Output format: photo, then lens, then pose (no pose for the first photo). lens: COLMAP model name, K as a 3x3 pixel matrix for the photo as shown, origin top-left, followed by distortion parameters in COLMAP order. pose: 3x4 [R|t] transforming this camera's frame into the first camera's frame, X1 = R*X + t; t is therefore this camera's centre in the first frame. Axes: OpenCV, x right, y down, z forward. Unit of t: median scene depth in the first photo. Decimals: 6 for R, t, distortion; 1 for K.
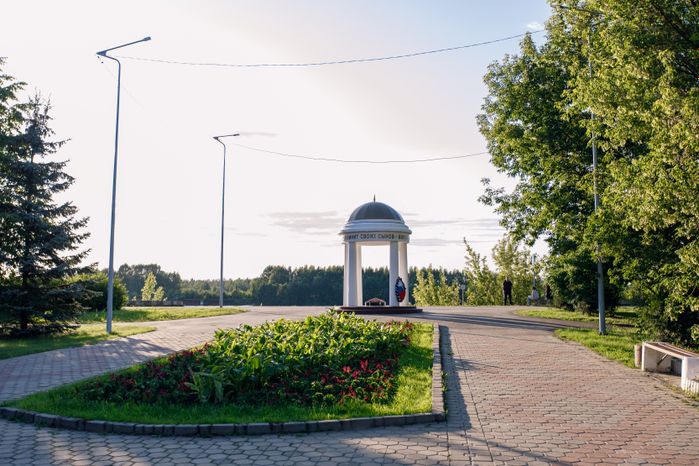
lens RADIAL K [[709.1, 0, 344.6], [0, 709.1, 231.5], [0, 0, 1]] dist [-0.012850, 0.000000]
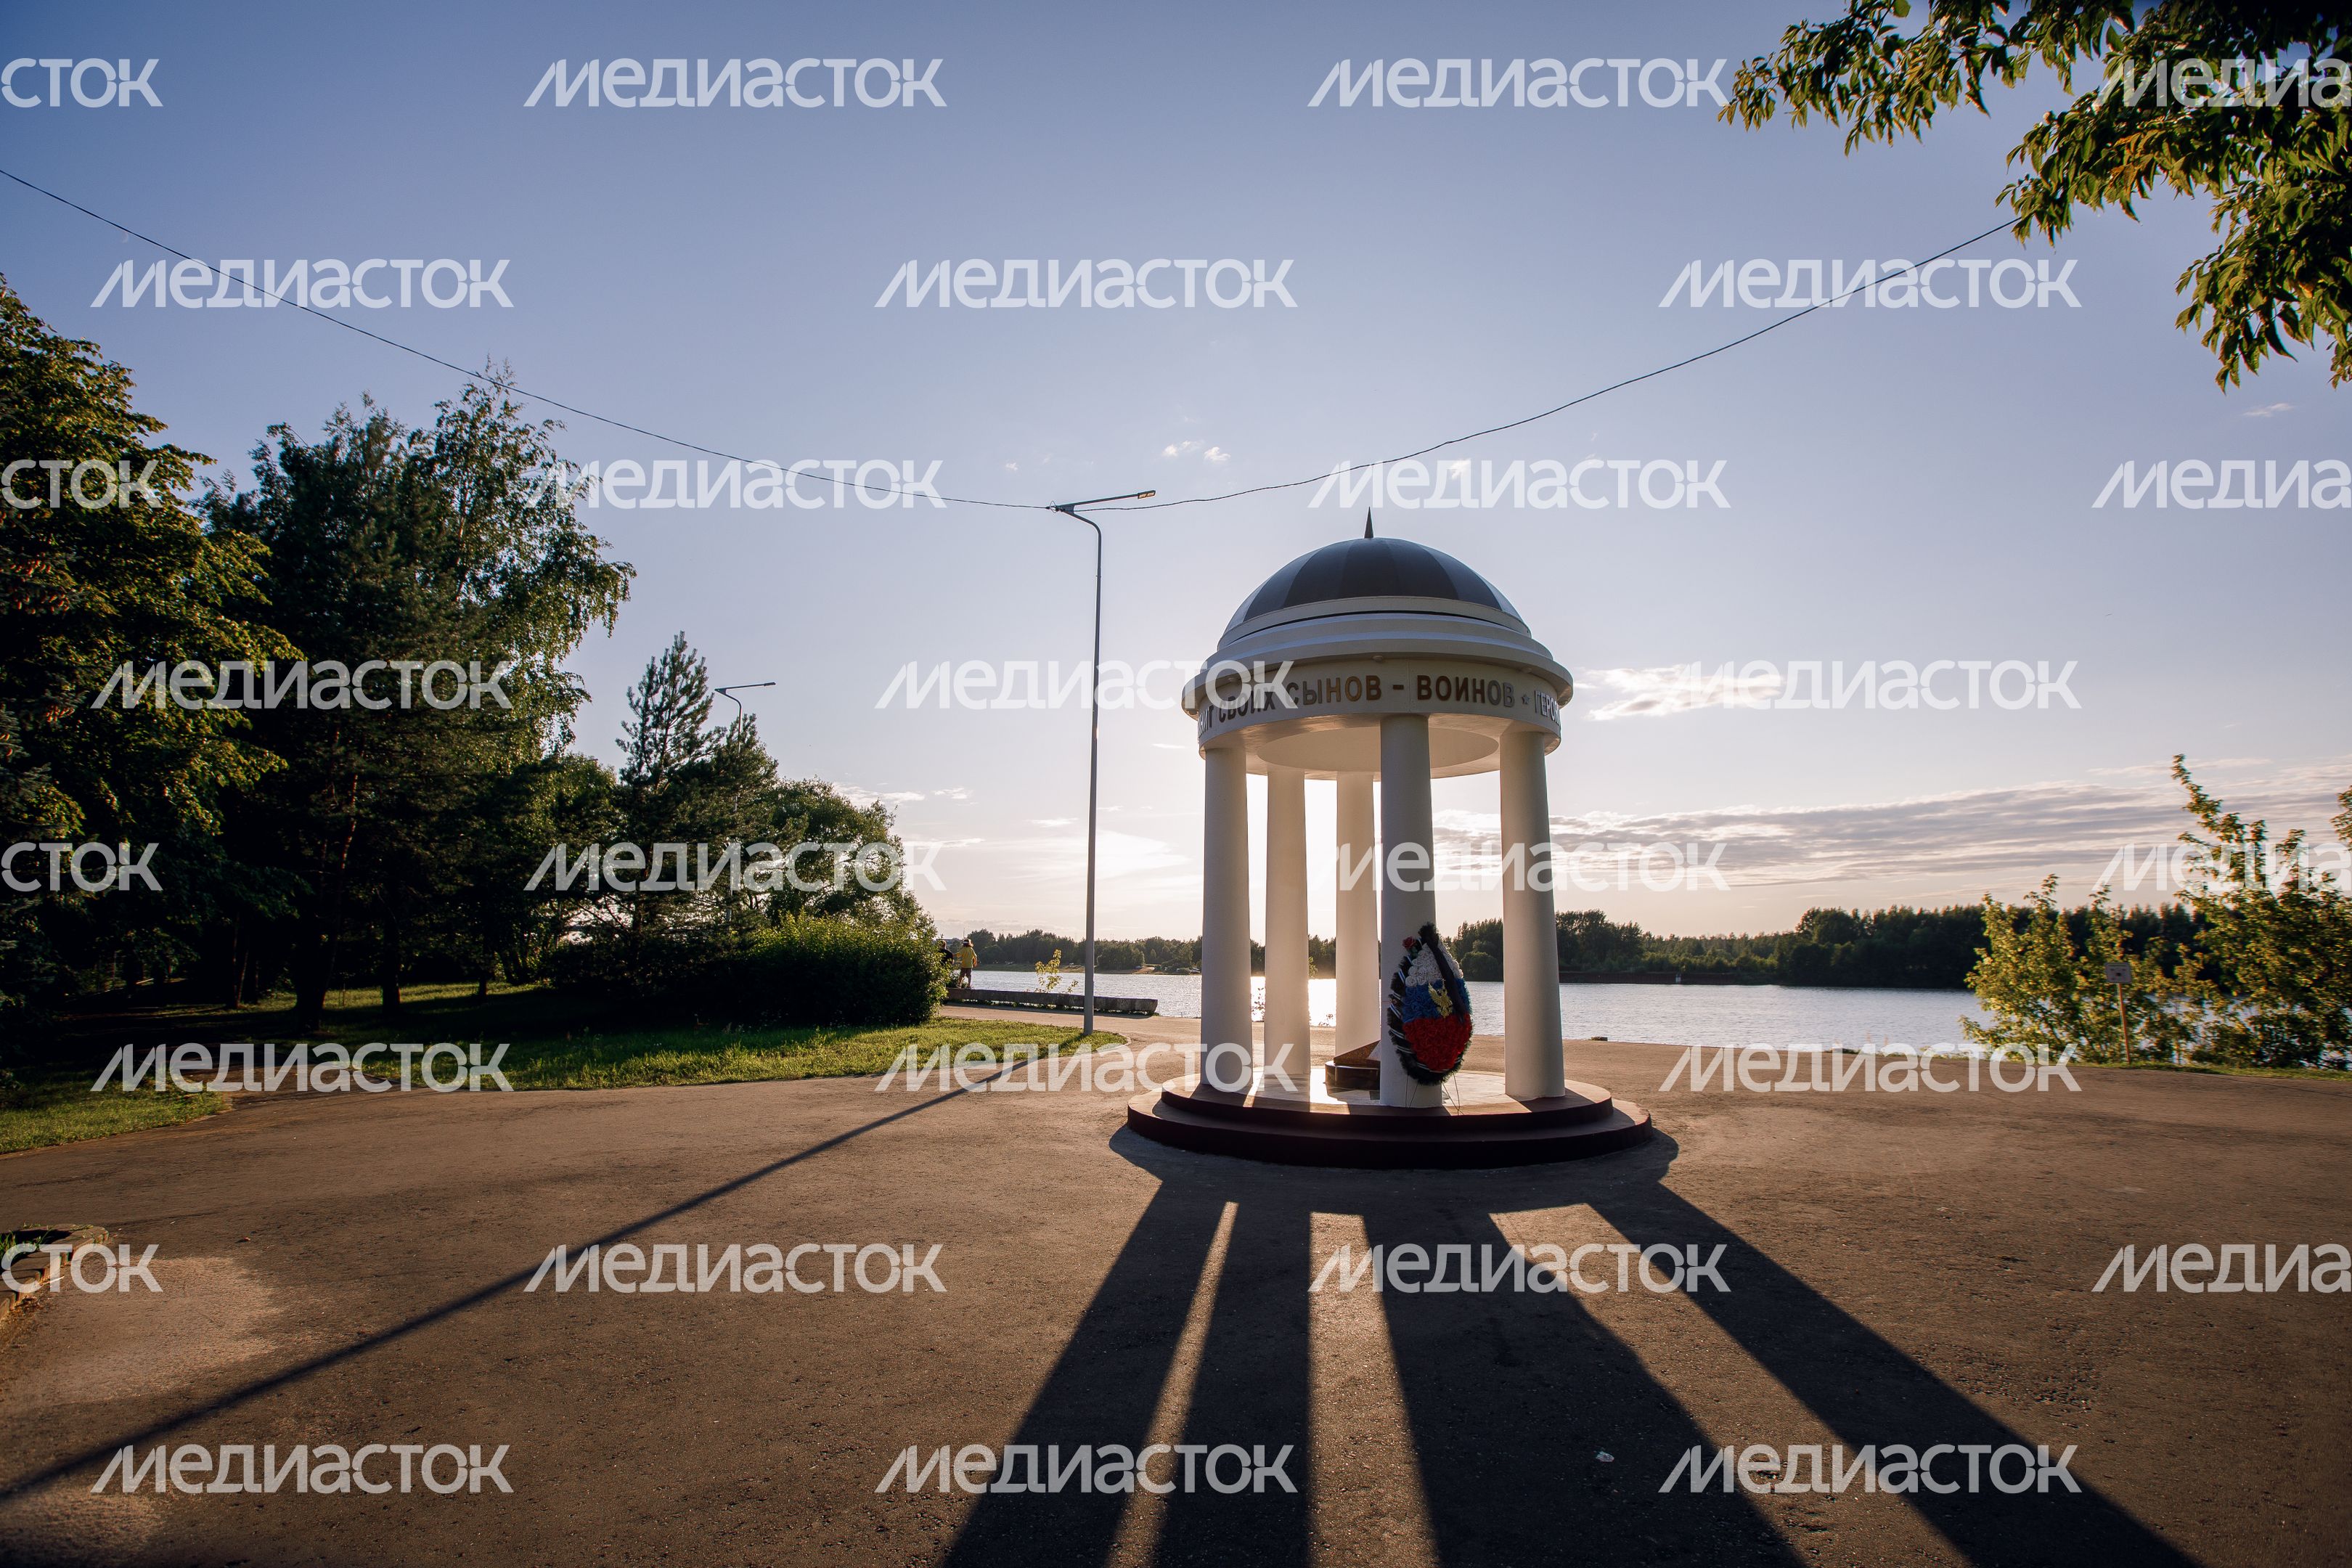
lens RADIAL K [[1108.7, 0, 1183.7], [0, 1108.7, 772.0], [0, 0, 1]] dist [0.005570, -0.002242]
pose [[0.806680, -0.097786, -0.582842, 0.230986], [0.050299, 0.993998, -0.097151, 0.064812], [0.588844, 0.049054, 0.806757, 0.968118]]
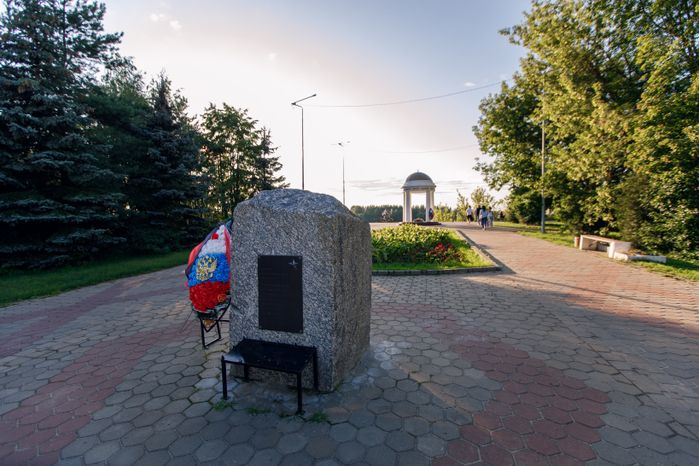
lens RADIAL K [[329.5, 0, 346.4], [0, 329.5, 234.9], [0, 0, 1]] dist [0.005570, -0.002242]
pose [[0.992206, -0.007083, -0.124407, -0.062521], [0.024066, 0.990478, 0.135549, 0.006038], [0.122262, -0.137487, 0.982929, -0.003558]]
